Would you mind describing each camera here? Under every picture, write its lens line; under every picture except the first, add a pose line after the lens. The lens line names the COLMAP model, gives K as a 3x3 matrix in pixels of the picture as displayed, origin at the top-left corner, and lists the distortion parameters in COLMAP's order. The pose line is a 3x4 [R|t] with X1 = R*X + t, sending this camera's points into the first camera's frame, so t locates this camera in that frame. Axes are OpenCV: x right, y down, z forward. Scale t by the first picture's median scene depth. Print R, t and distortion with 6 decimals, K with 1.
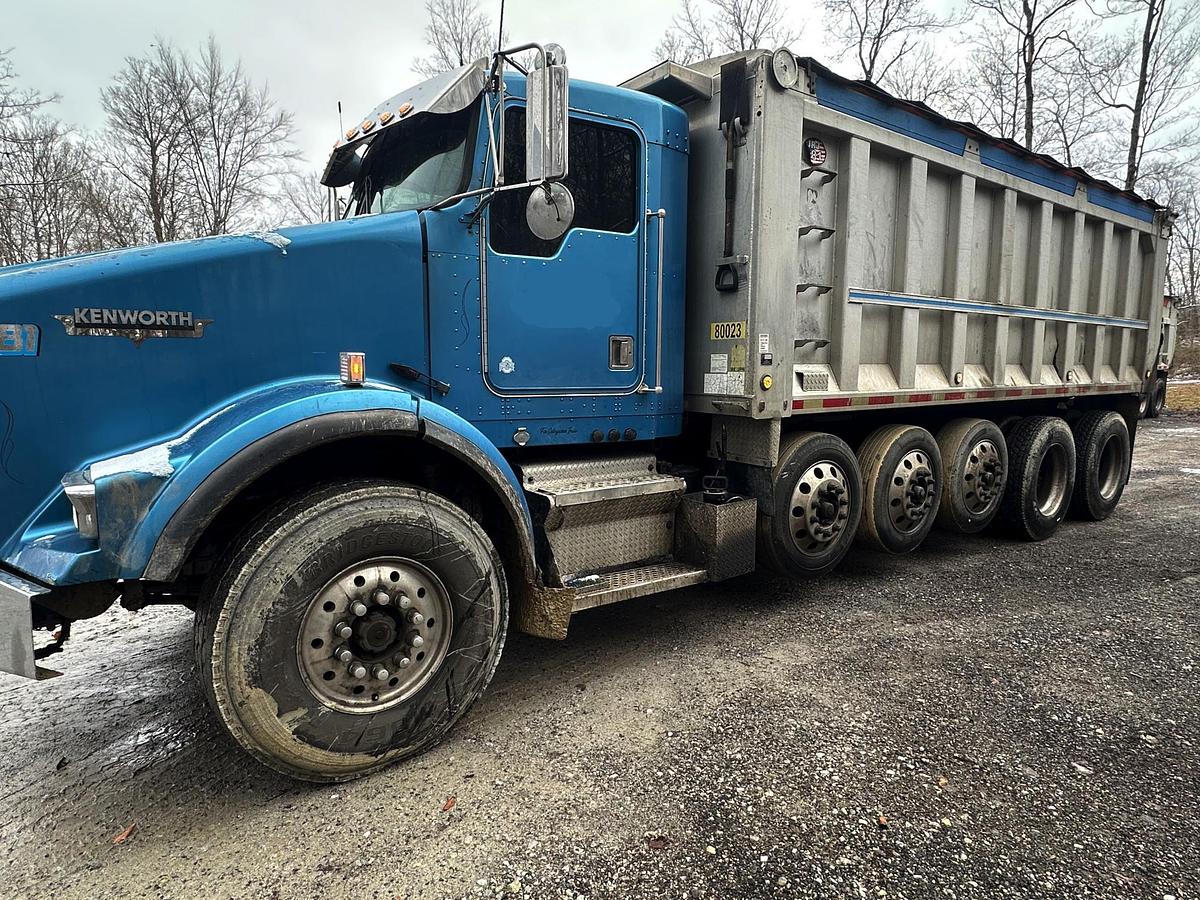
lens RADIAL K [[725.8, 0, 592.9], [0, 725.8, 452.1], [0, 0, 1]] dist [-0.001915, -0.001460]
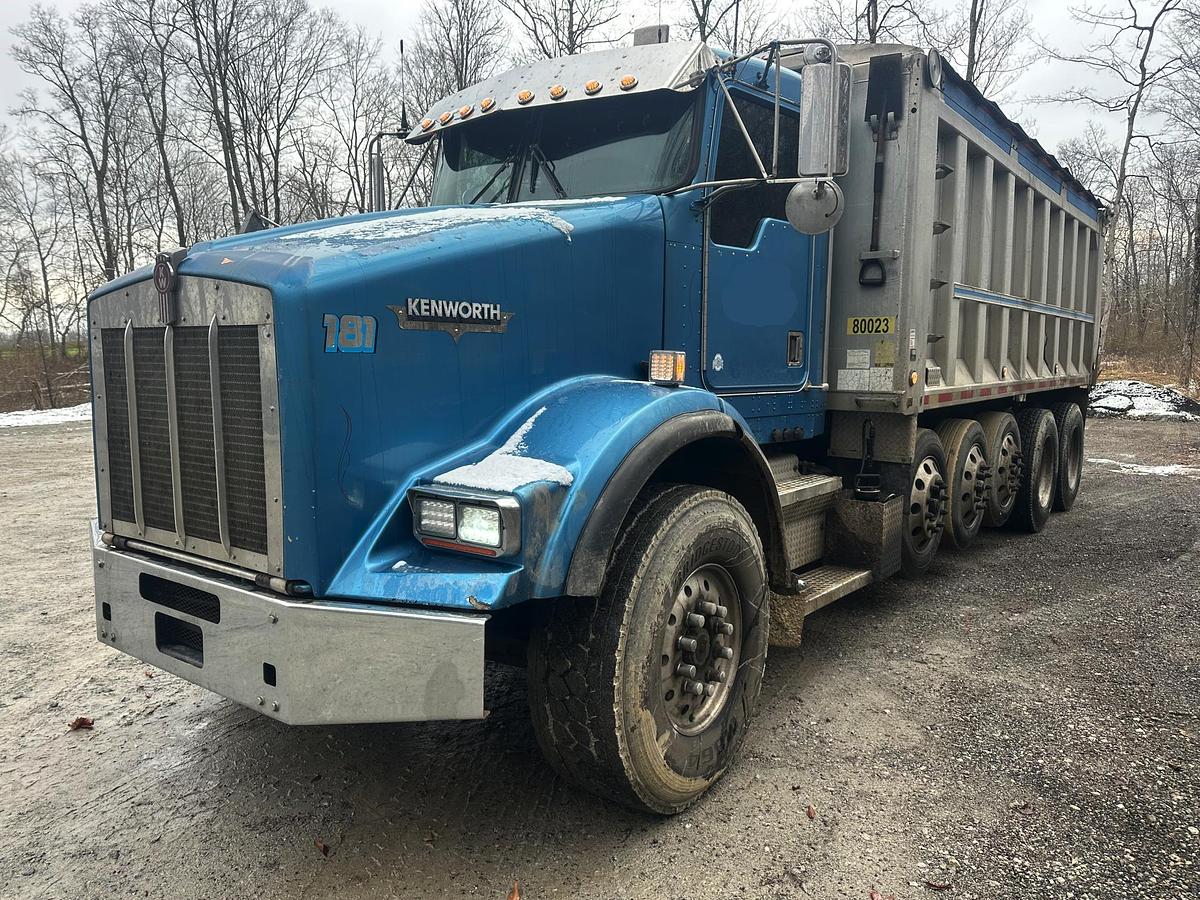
lens RADIAL K [[906.3, 0, 619.8], [0, 906.3, 445.1], [0, 0, 1]] dist [0.146156, -0.285746]
pose [[0.951554, -0.028162, 0.306189, -0.528914], [0.034474, 0.999290, -0.015225, 0.001461], [-0.305543, 0.025043, 0.951849, -0.074335]]
